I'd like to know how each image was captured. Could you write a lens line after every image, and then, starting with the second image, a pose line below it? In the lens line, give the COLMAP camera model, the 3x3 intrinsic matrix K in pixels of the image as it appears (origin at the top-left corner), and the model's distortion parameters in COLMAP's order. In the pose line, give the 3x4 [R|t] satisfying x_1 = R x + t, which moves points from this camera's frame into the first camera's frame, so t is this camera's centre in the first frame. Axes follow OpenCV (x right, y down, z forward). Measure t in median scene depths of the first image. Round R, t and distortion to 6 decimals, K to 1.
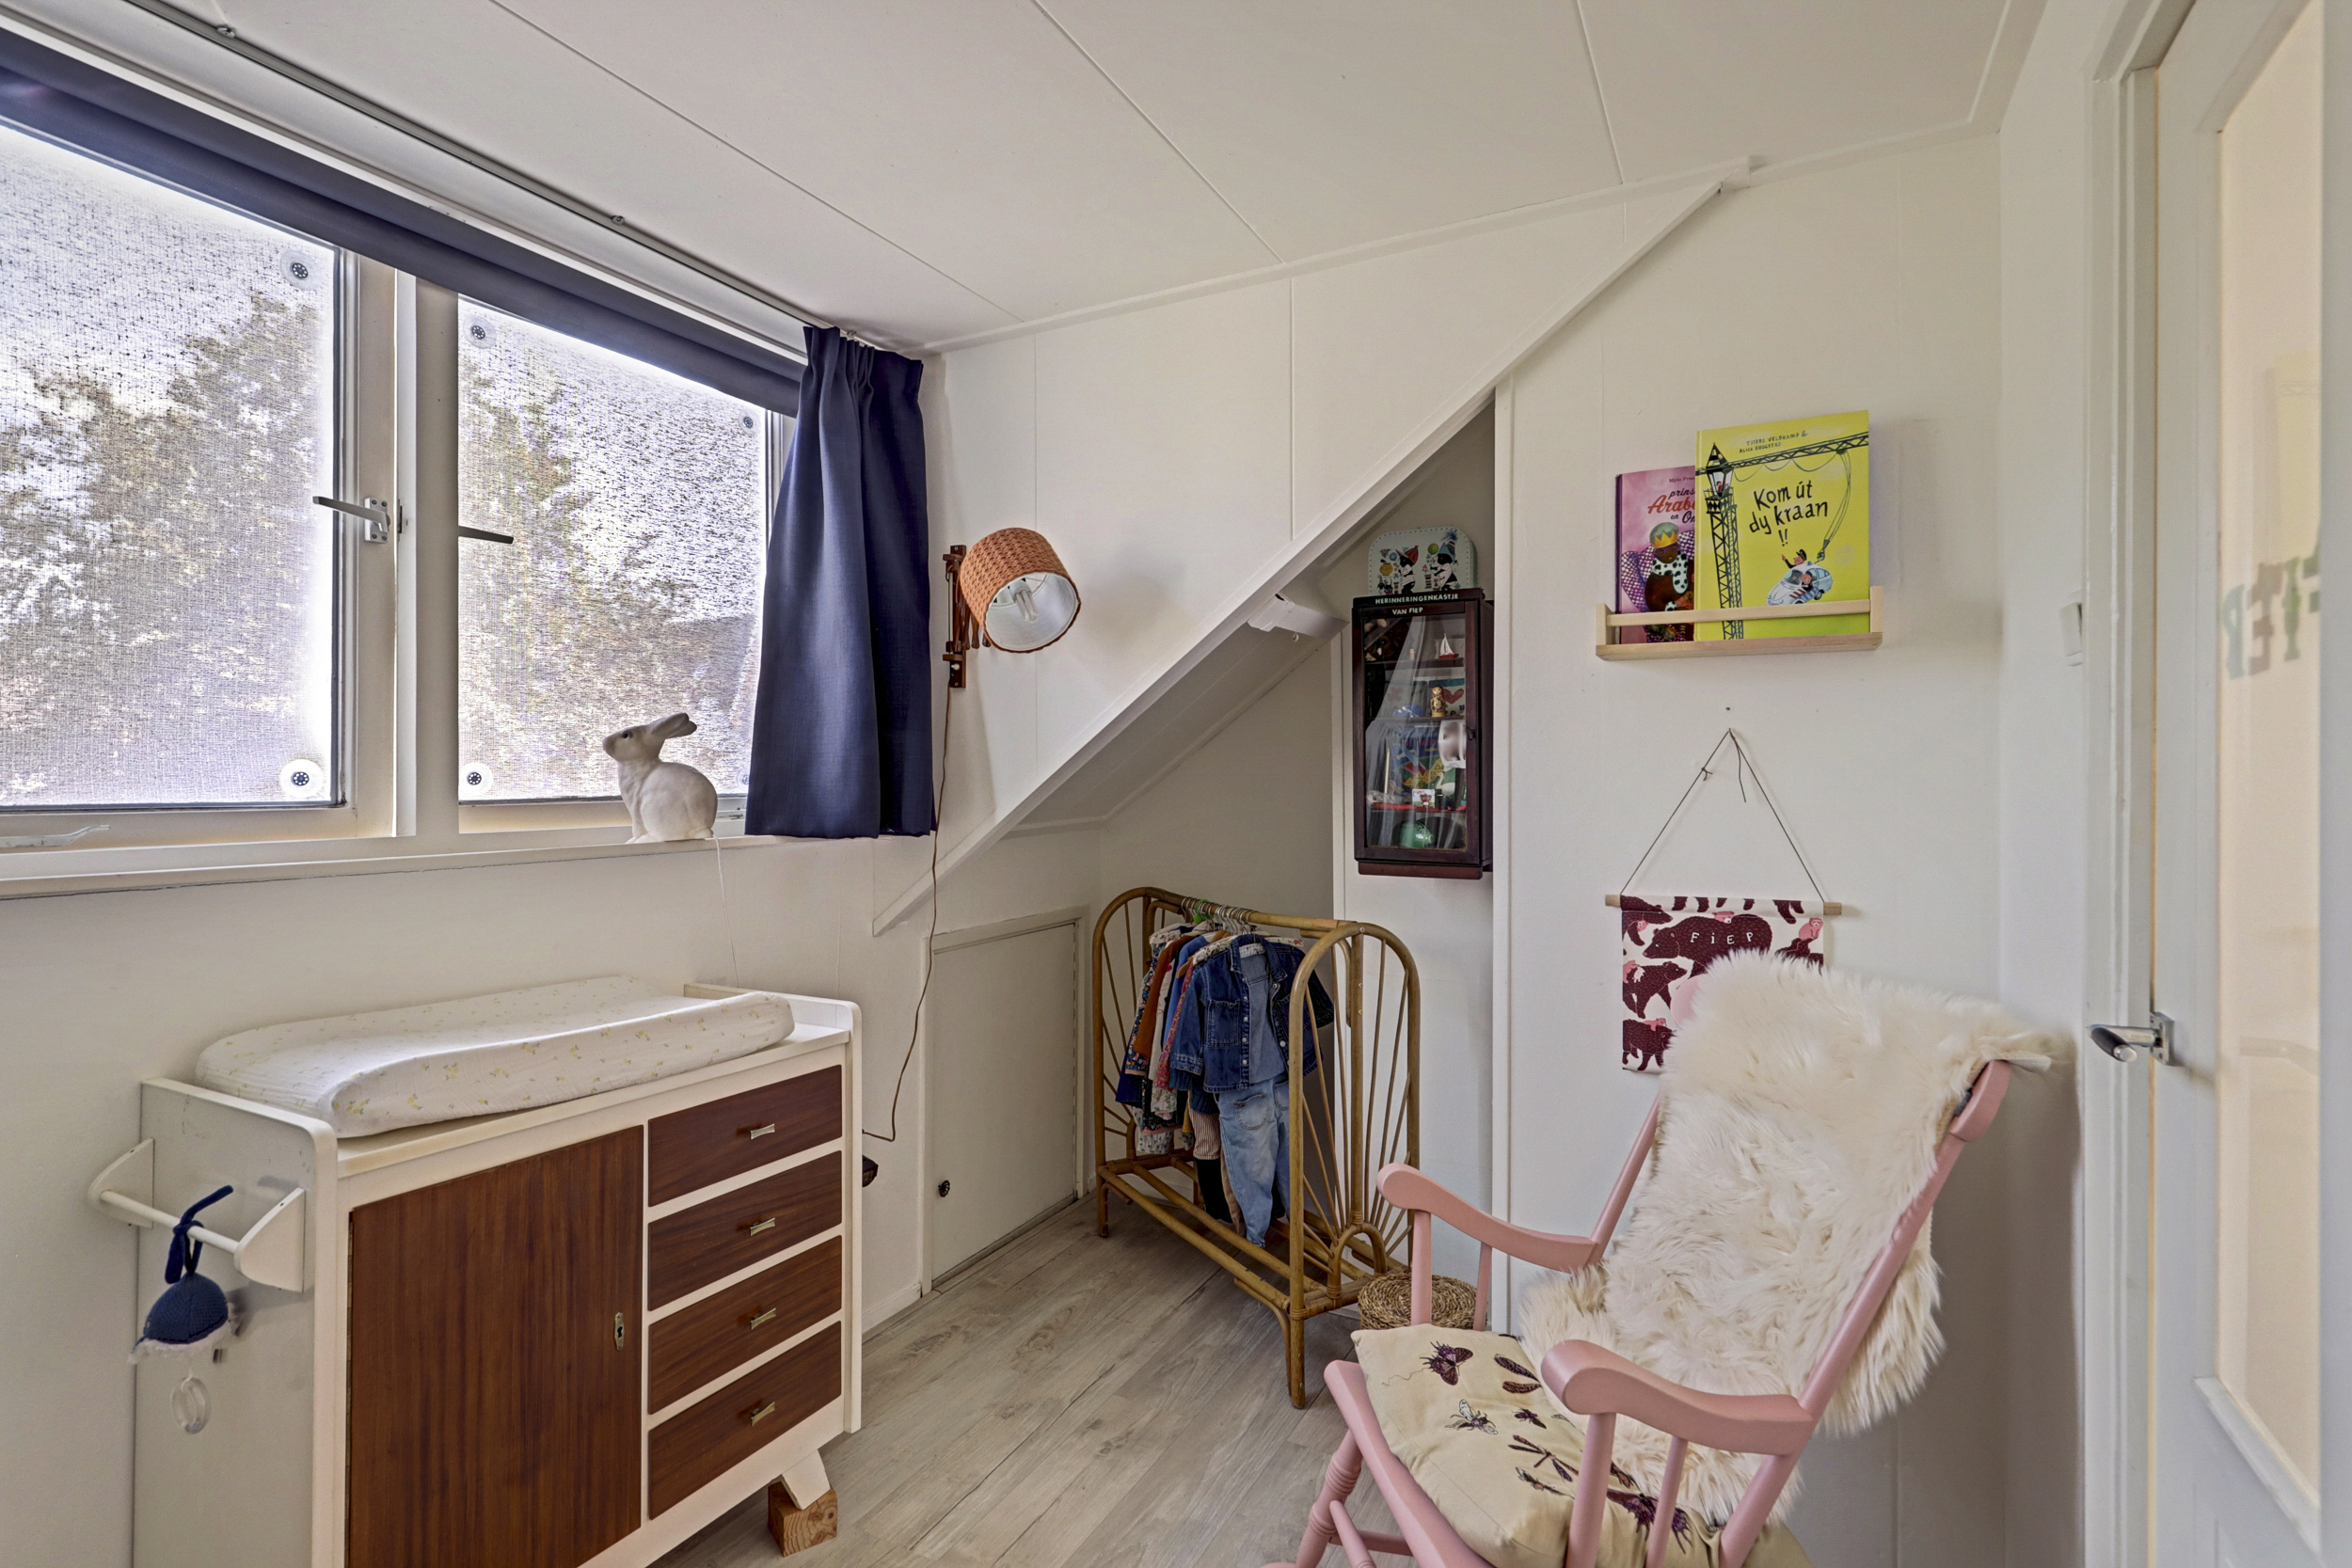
lens RADIAL K [[1087.2, 0, 1167.5], [0, 1087.2, 780.0], [0, 0, 1]] dist [-0.003891, 0.001330]
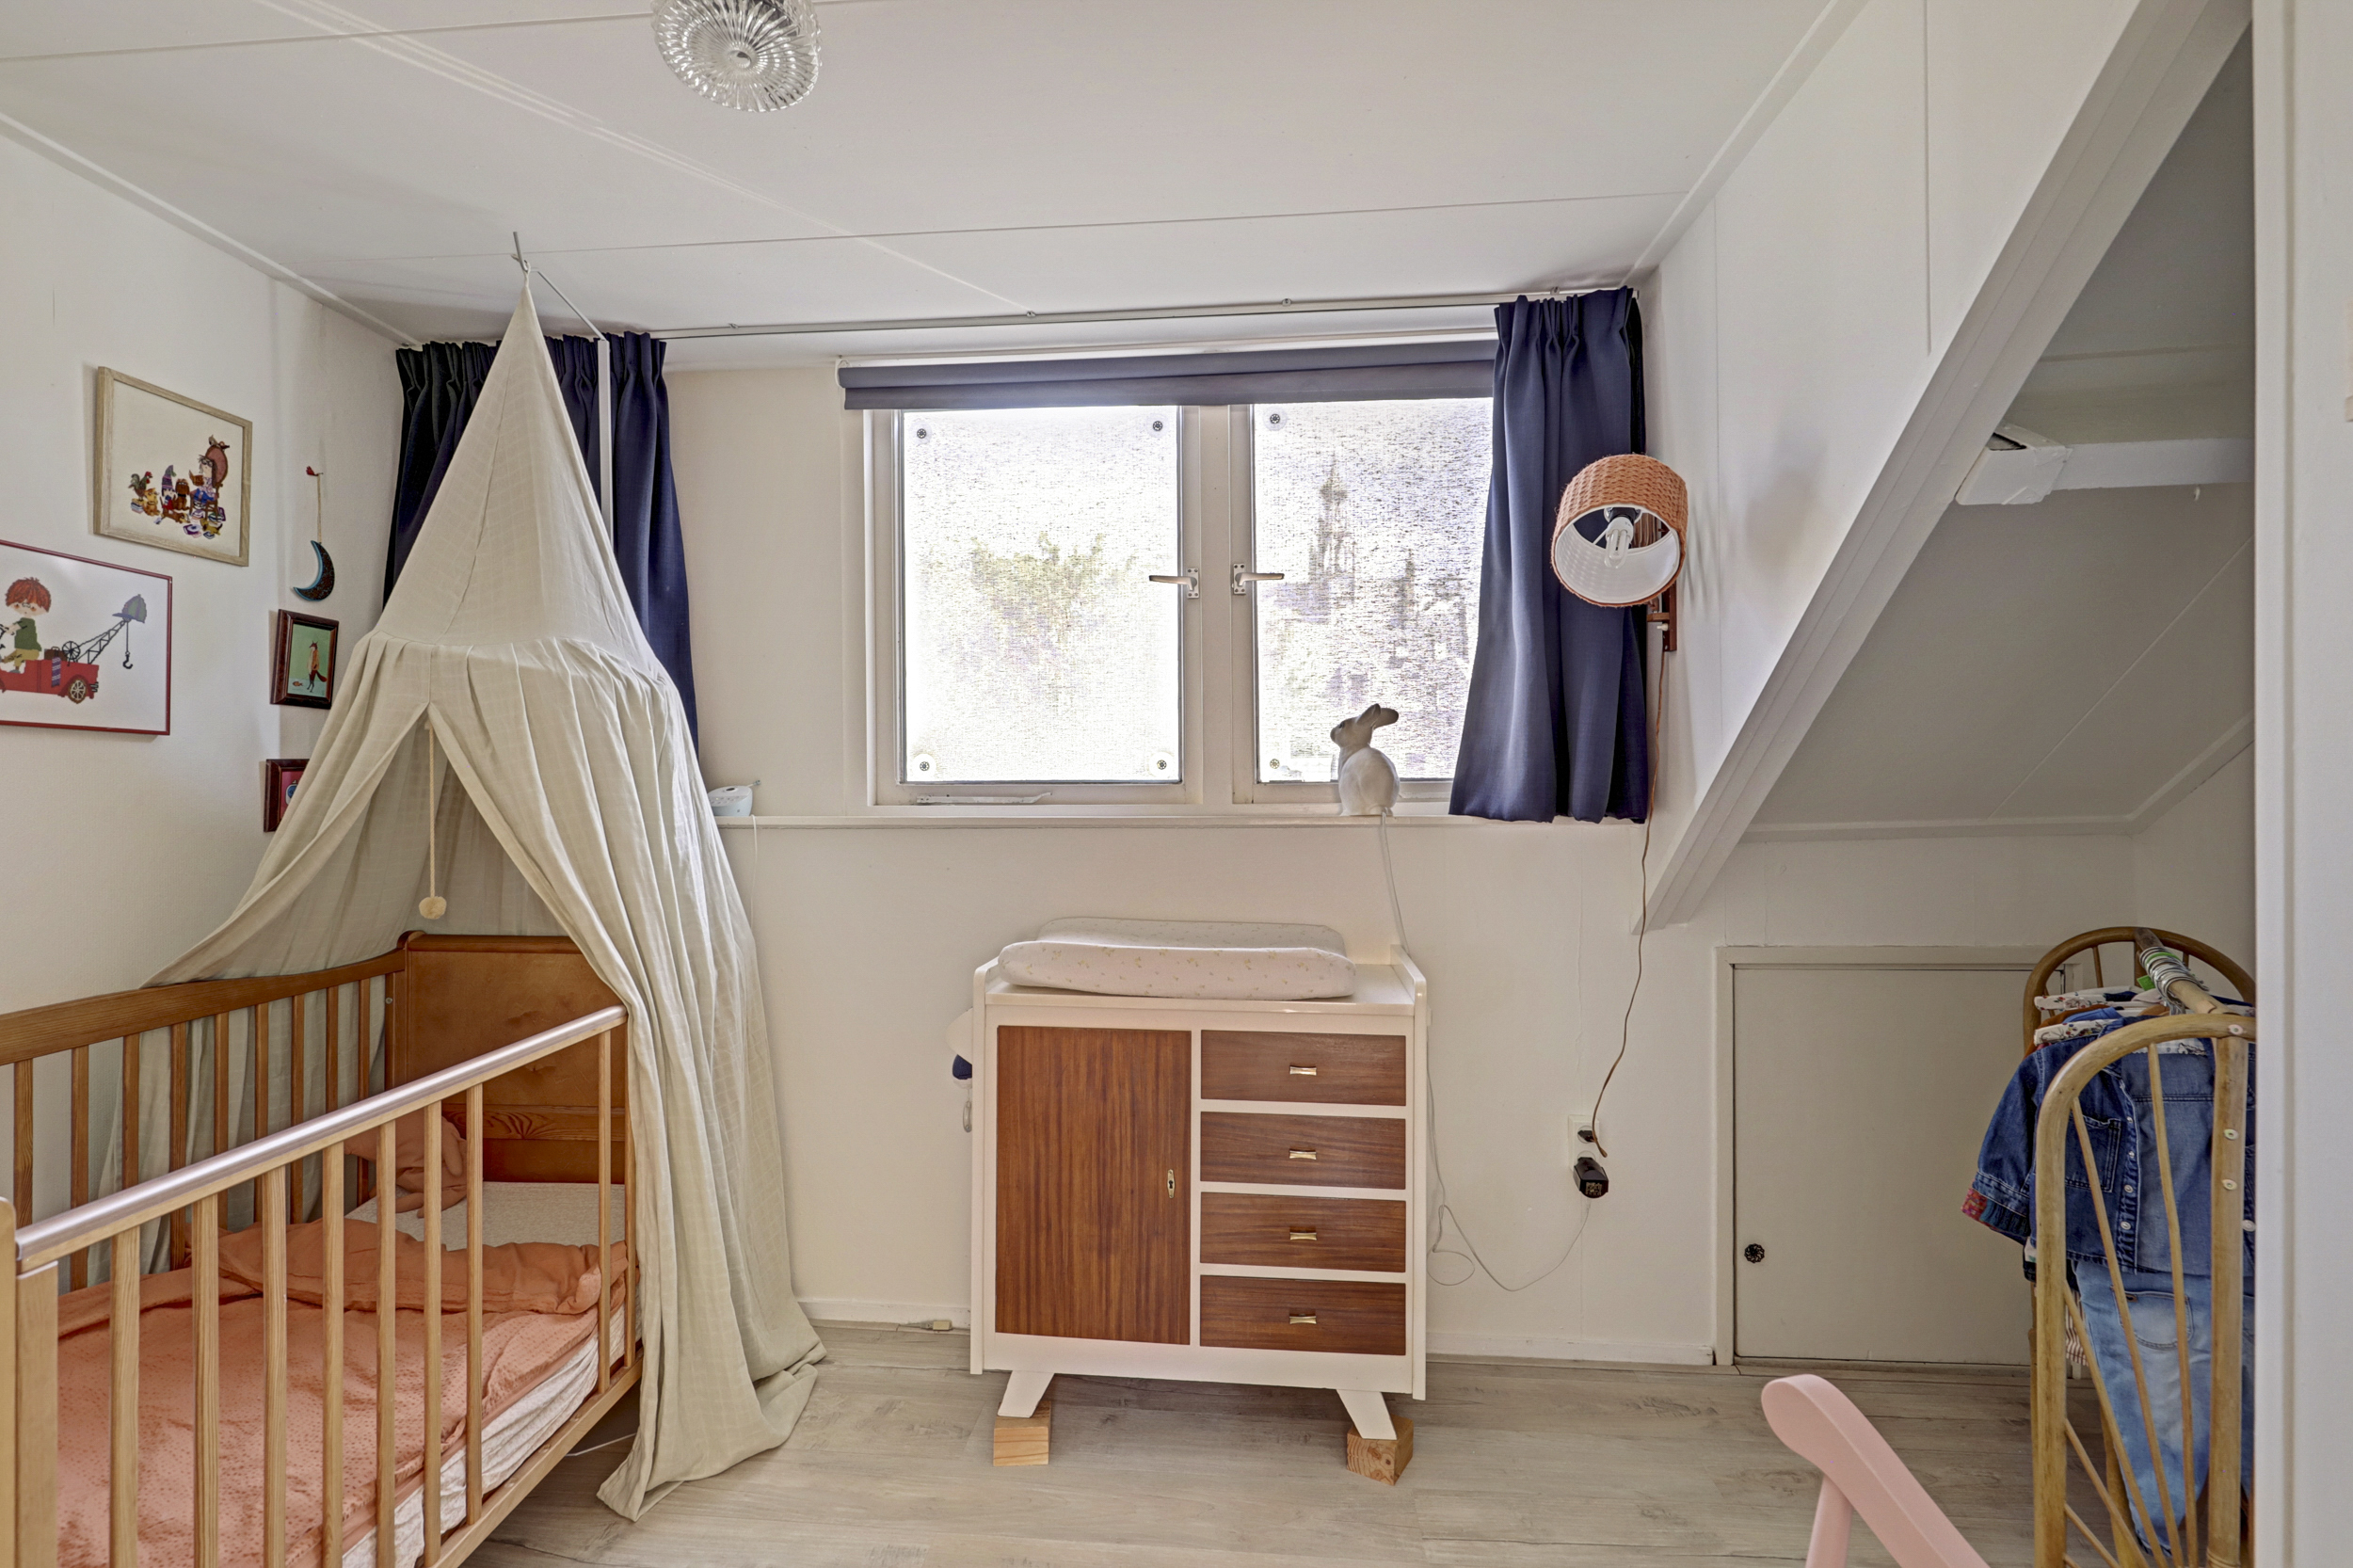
lens RADIAL K [[1087.7, 0, 1164.1], [0, 1087.7, 784.6], [0, 0, 1]] dist [-0.003891, 0.001330]
pose [[0.402189, 0.005631, -0.915539, 0.541751], [0.003068, 0.999967, 0.007498, 0.014742], [0.915552, -0.005824, 0.402159, 0.371848]]
